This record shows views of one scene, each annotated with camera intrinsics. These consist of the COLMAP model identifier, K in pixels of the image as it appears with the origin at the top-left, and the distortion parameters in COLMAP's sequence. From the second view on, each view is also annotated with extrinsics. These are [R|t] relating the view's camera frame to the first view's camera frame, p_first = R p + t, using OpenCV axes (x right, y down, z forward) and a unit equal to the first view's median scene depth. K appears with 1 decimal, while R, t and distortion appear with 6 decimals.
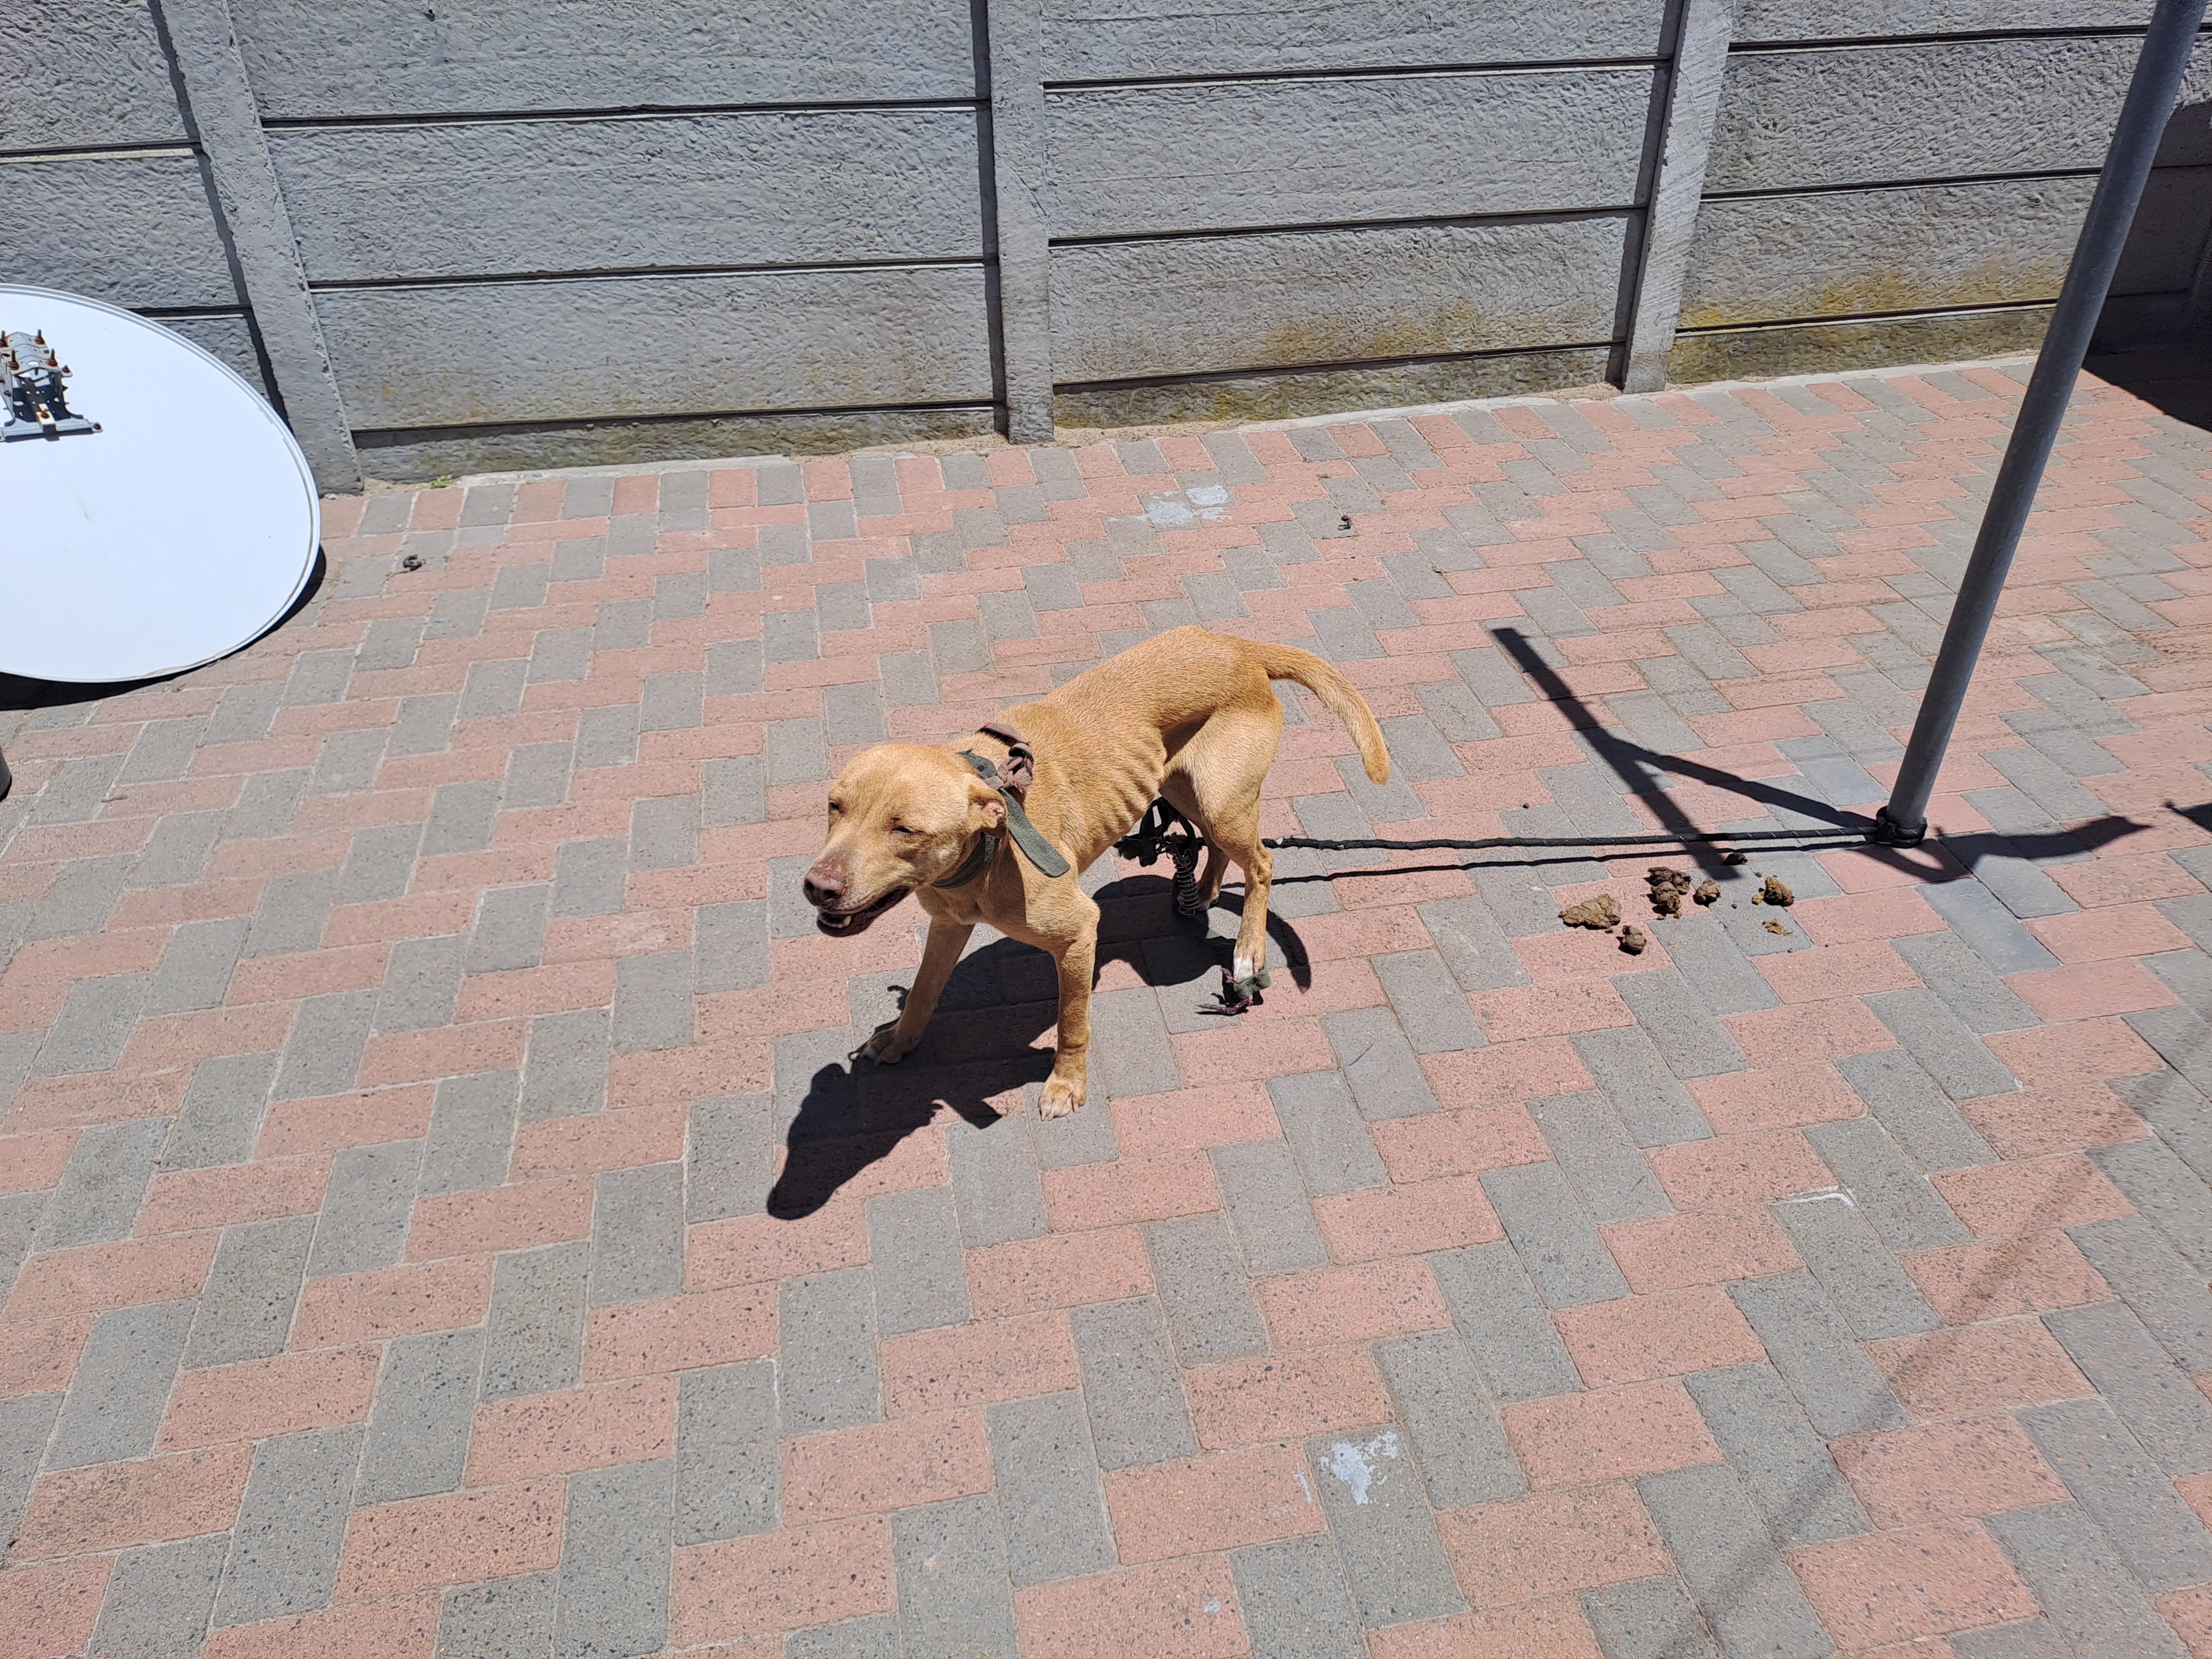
lens RADIAL K [[1619.1, 0, 1147.0], [0, 1619.1, 835.7], [0, 0, 1]] dist [0.058048, -0.057210]
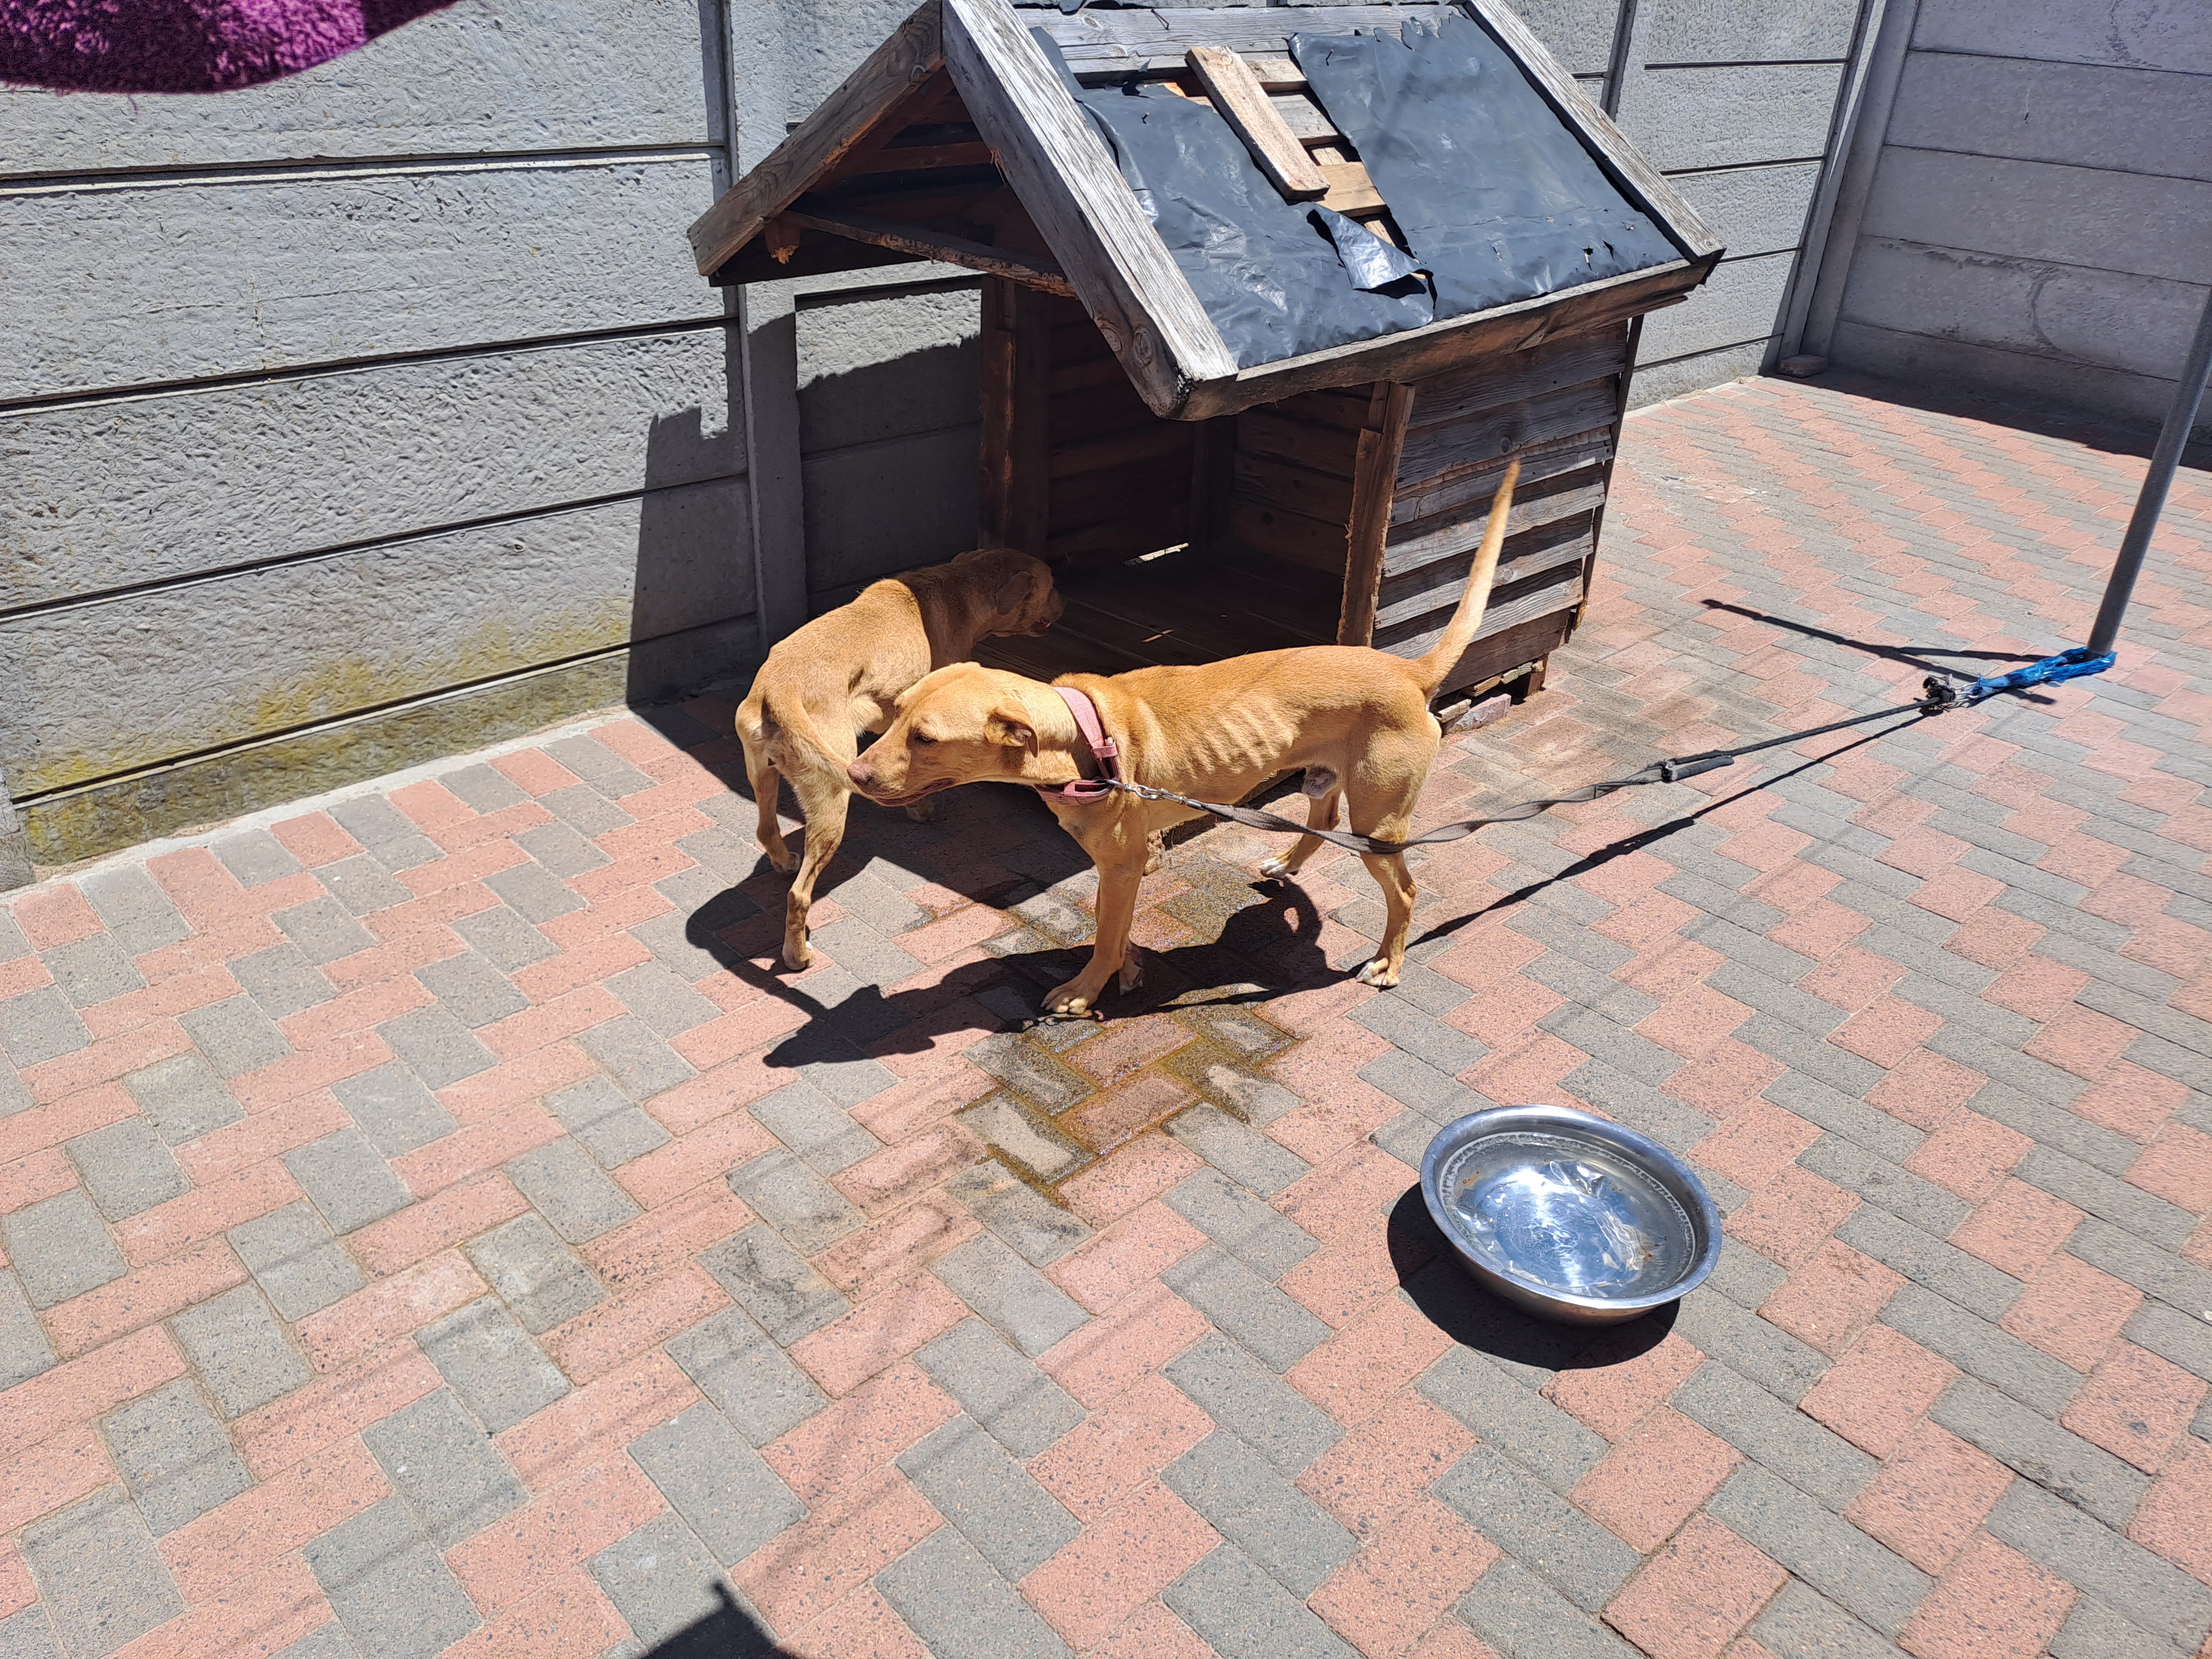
lens RADIAL K [[1619.1, 0, 1092.5], [0, 1619.1, 819.5], [0, 0, 1]] dist [0.058048, -0.057210]
pose [[0.847165, -0.215935, 0.485472, 0.387138], [0.263825, 0.964054, -0.031578, -0.171840], [-0.461203, 0.154831, 0.873681, 0.220150]]
